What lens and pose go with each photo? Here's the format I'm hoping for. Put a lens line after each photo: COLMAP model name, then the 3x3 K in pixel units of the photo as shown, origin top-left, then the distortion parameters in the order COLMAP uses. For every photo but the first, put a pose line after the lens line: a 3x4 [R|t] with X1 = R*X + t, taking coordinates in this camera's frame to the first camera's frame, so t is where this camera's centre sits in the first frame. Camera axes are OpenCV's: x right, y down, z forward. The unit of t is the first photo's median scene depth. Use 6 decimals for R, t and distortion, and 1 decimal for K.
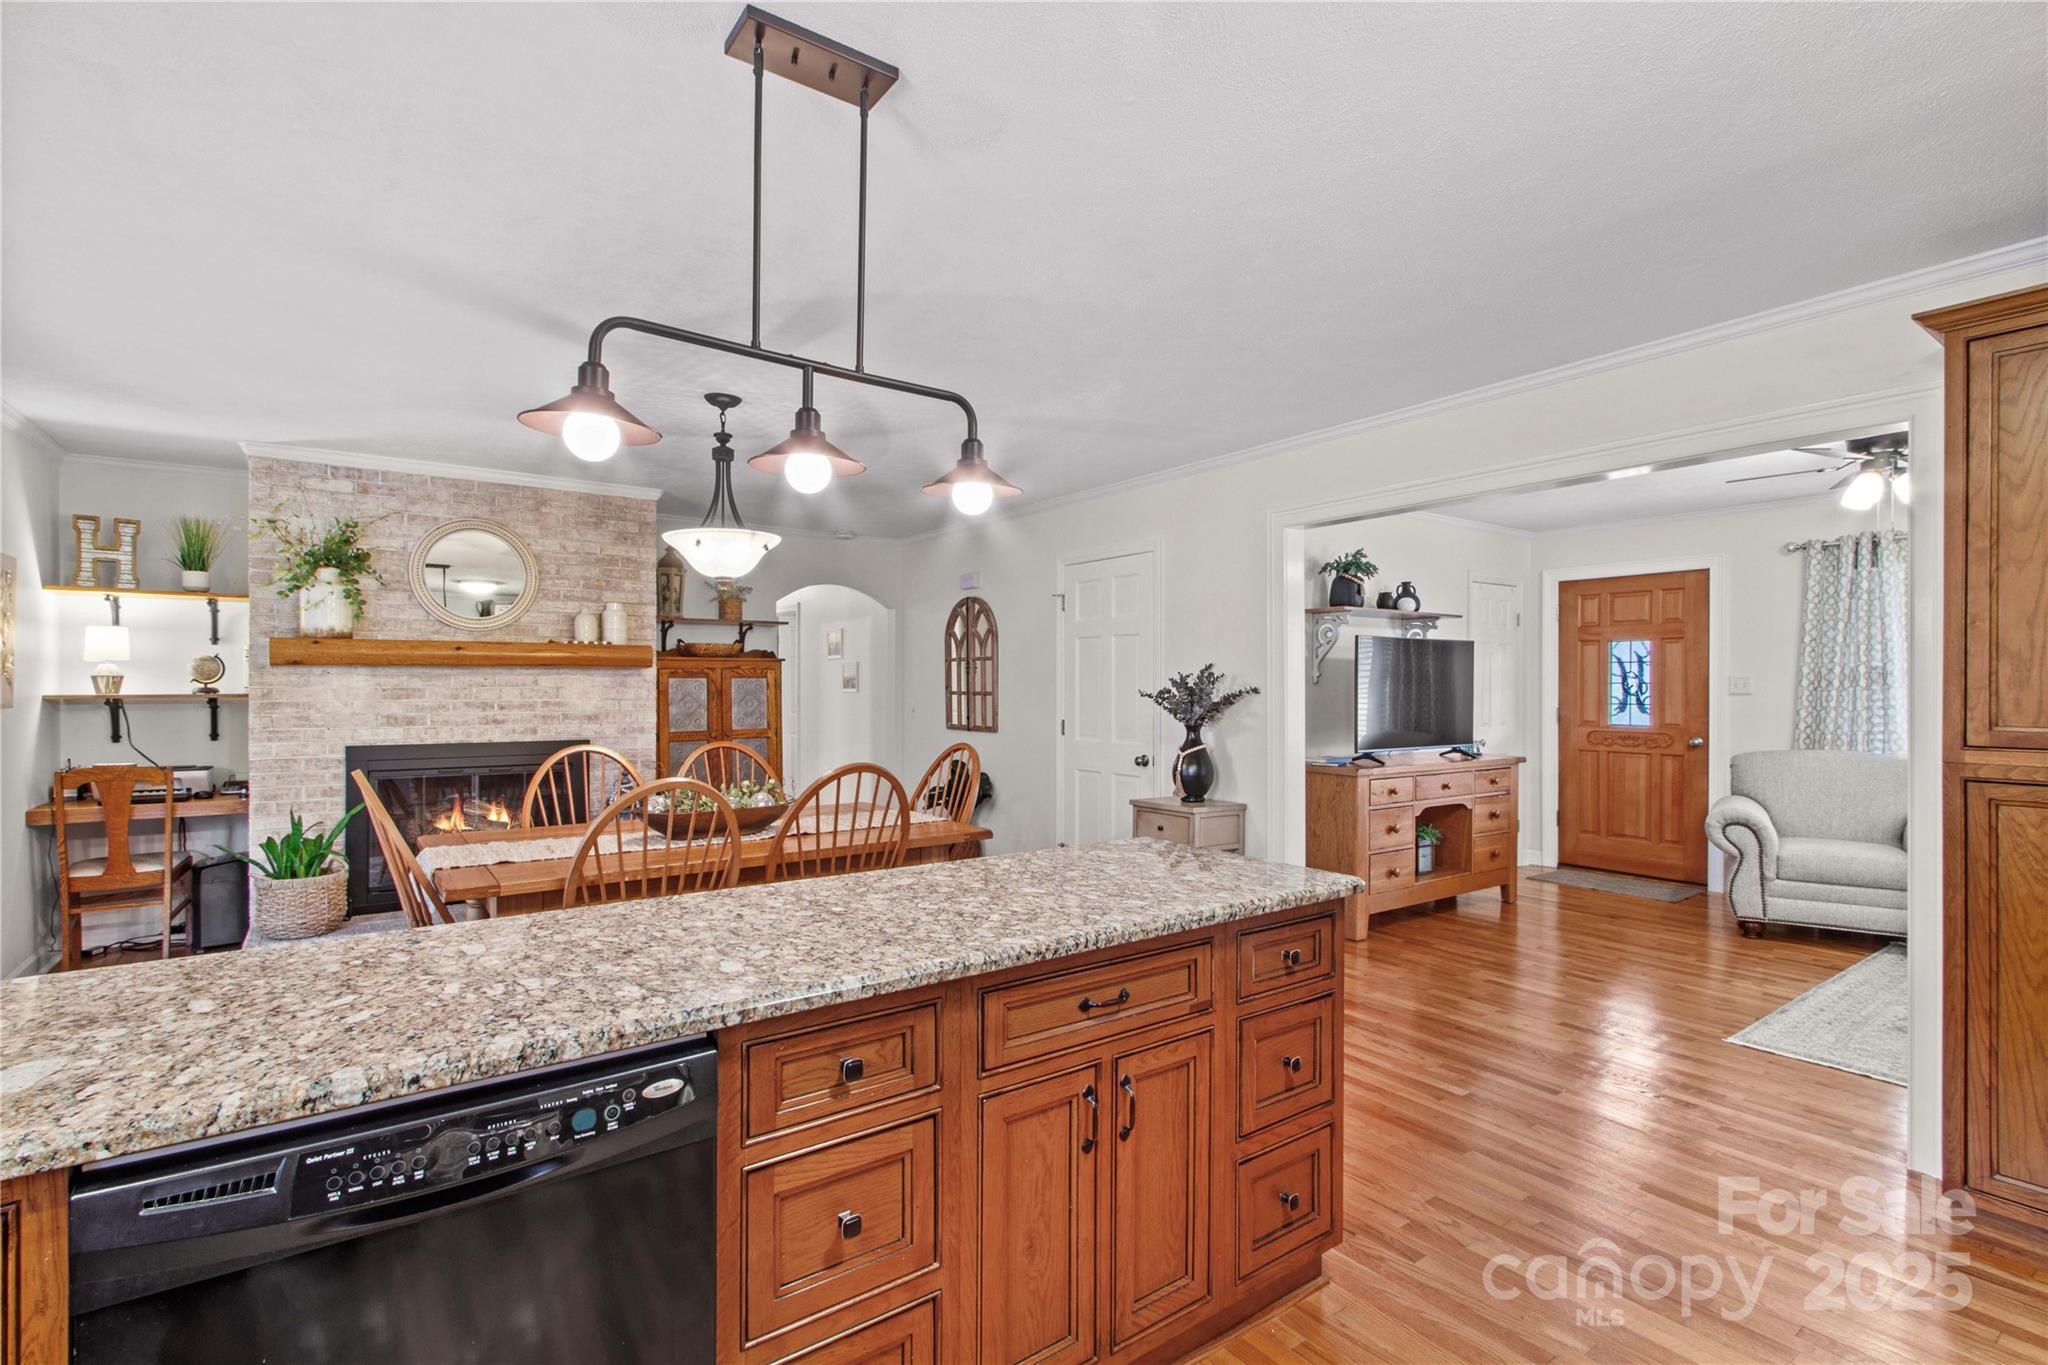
lens RADIAL K [[944.9, 0, 1022.8], [0, 944.9, 687.8], [0, 0, 1]] dist [0.010863, -0.006383]
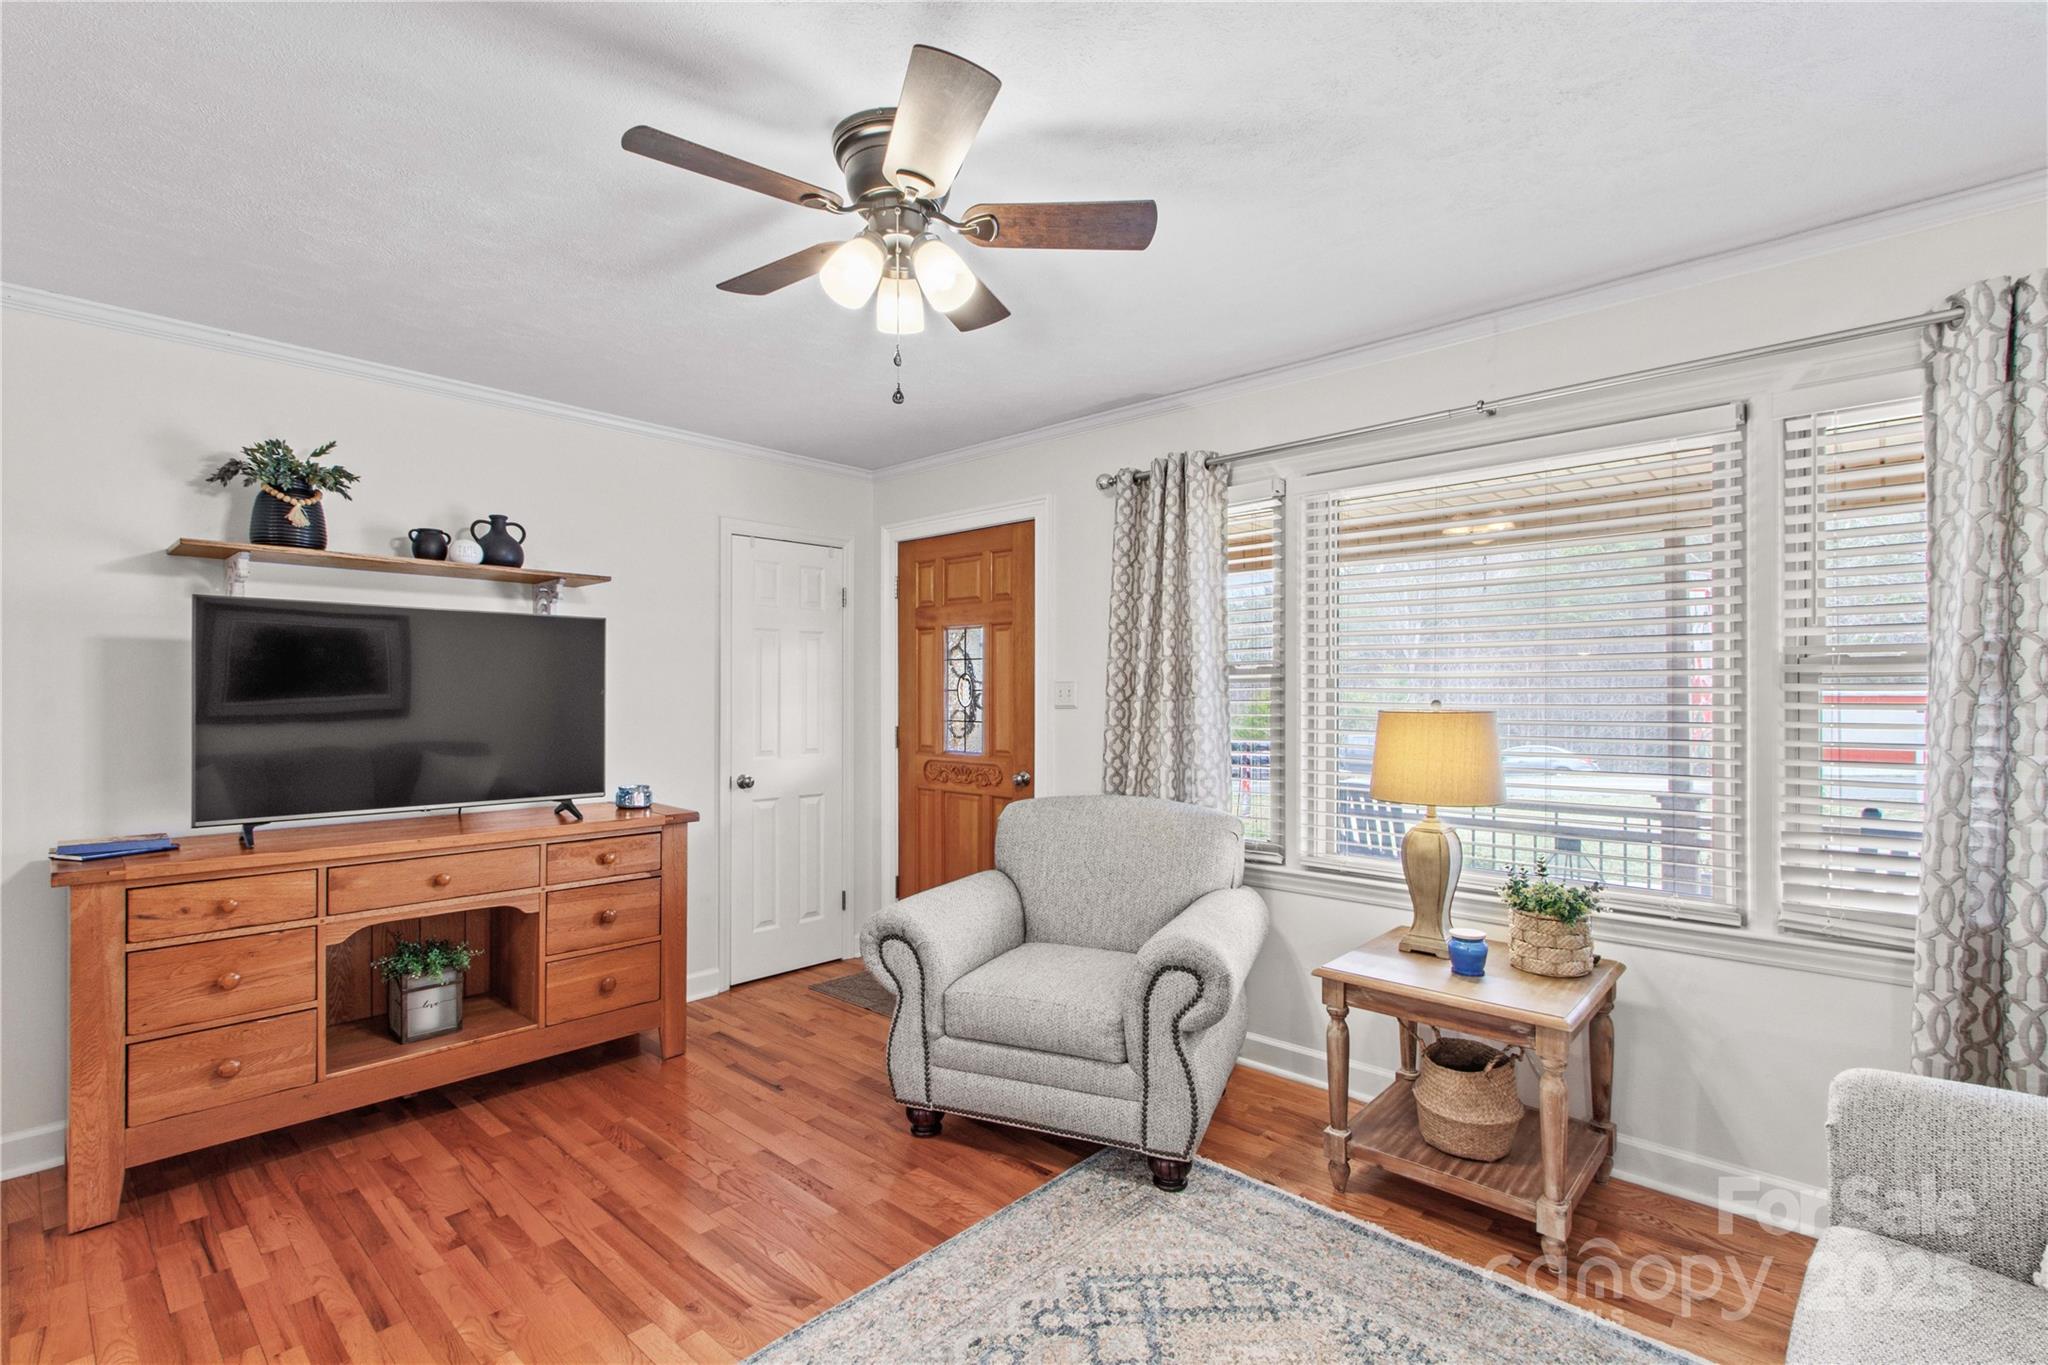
lens RADIAL K [[944.9, 0, 1024.7], [0, 944.9, 692.7], [0, 0, 1]] dist [0.010863, -0.006383]
pose [[0.979810, 0.001083, 0.199926, 0.729940], [-0.000830, 0.999999, -0.001352, -0.002660], [-0.199927, 0.001159, 0.979810, 0.436675]]
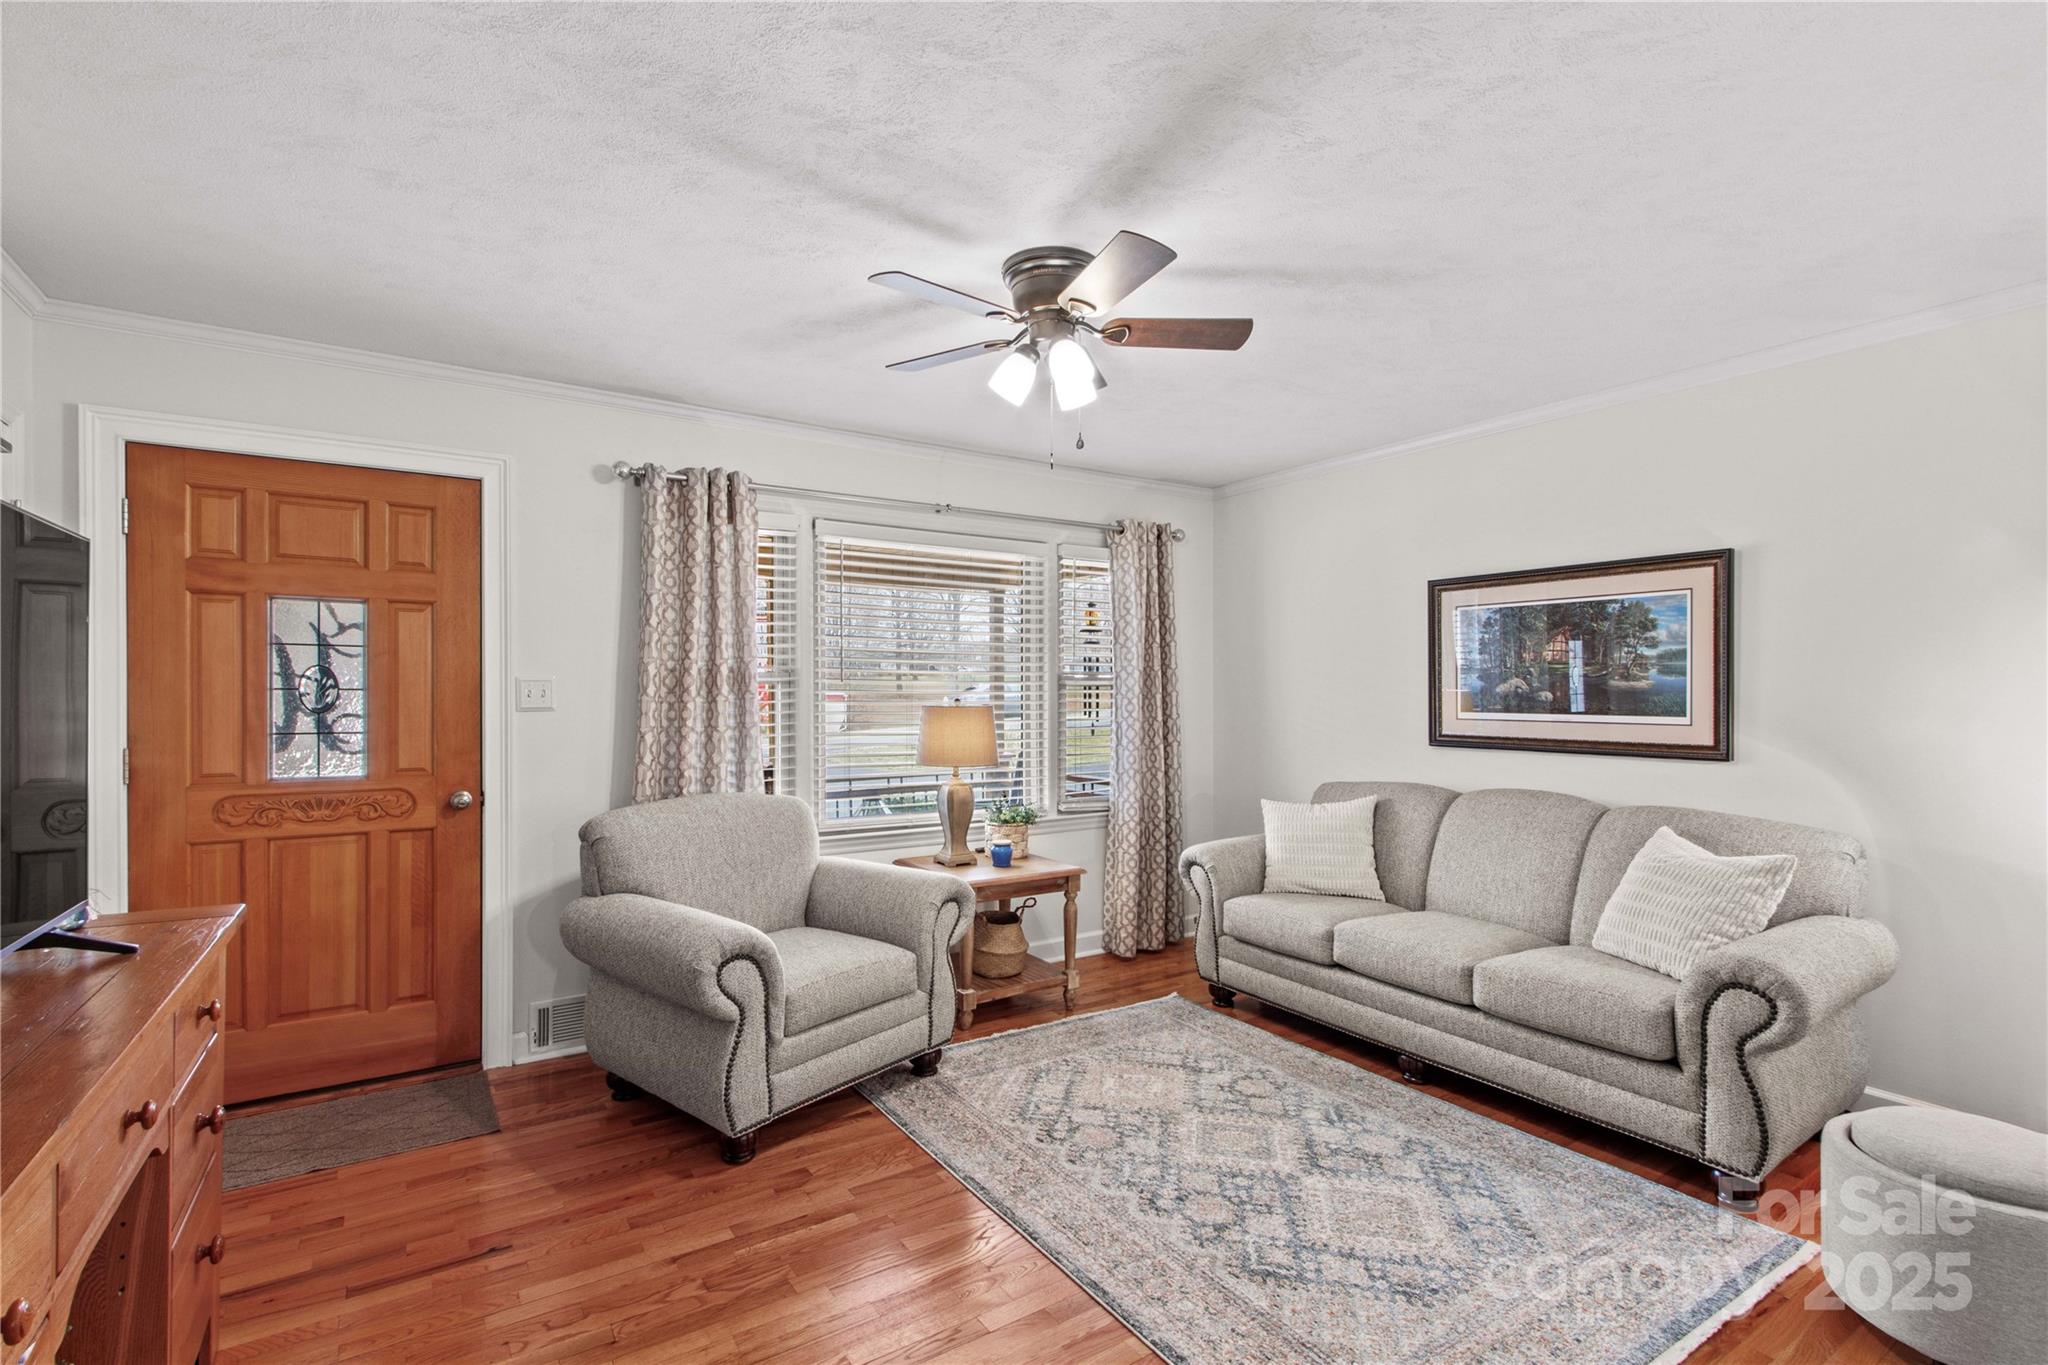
lens RADIAL K [[944.9, 0, 1017.6], [0, 944.9, 696.4], [0, 0, 1]] dist [0.010863, -0.006383]
pose [[0.040376, -0.002425, 0.999182, 0.238998], [0.000016, 0.999997, 0.002426, -0.002837], [-0.999185, -0.000082, 0.040376, 0.840012]]
